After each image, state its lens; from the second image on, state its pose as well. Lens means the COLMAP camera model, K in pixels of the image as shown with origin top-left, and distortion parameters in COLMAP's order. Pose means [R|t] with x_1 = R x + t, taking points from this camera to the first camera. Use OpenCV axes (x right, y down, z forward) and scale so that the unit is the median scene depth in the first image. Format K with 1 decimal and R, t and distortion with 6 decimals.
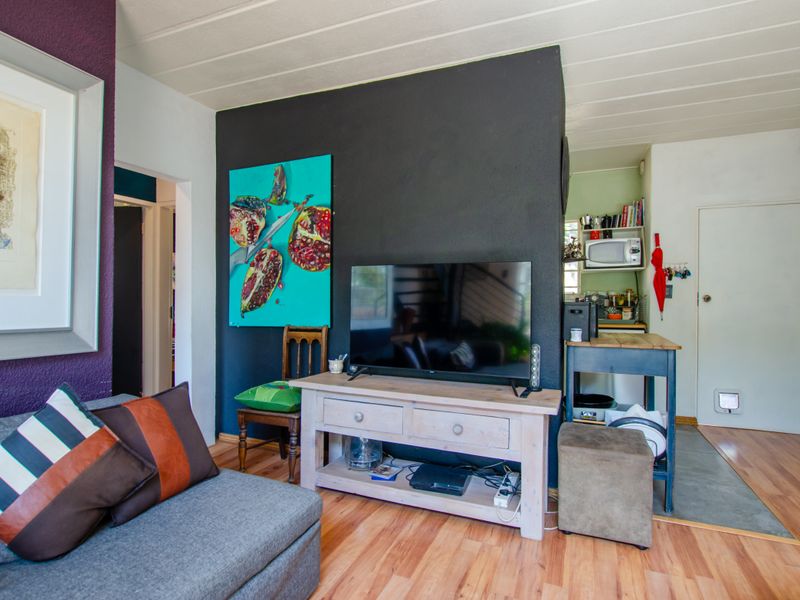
lens RADIAL K [[427.4, 0, 398.7], [0, 427.4, 296.3], [0, 0, 1]] dist [-0.004769, -0.006725]
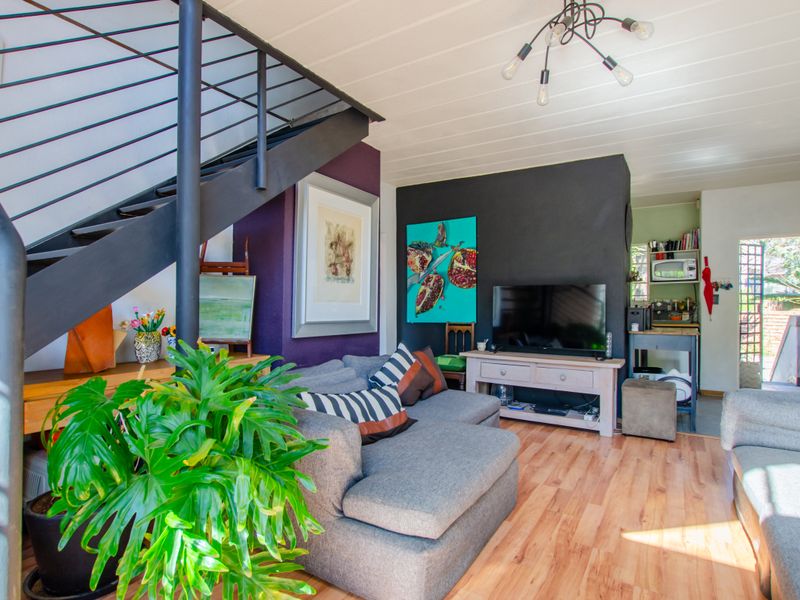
lens RADIAL K [[427.4, 0, 404.7], [0, 427.4, 303.4], [0, 0, 1]] dist [-0.004769, -0.006725]
pose [[0.988242, -0.002705, -0.152871, -0.179331], [0.003256, 0.999989, 0.003356, -0.008238], [0.152860, -0.003814, 0.988241, -0.645275]]
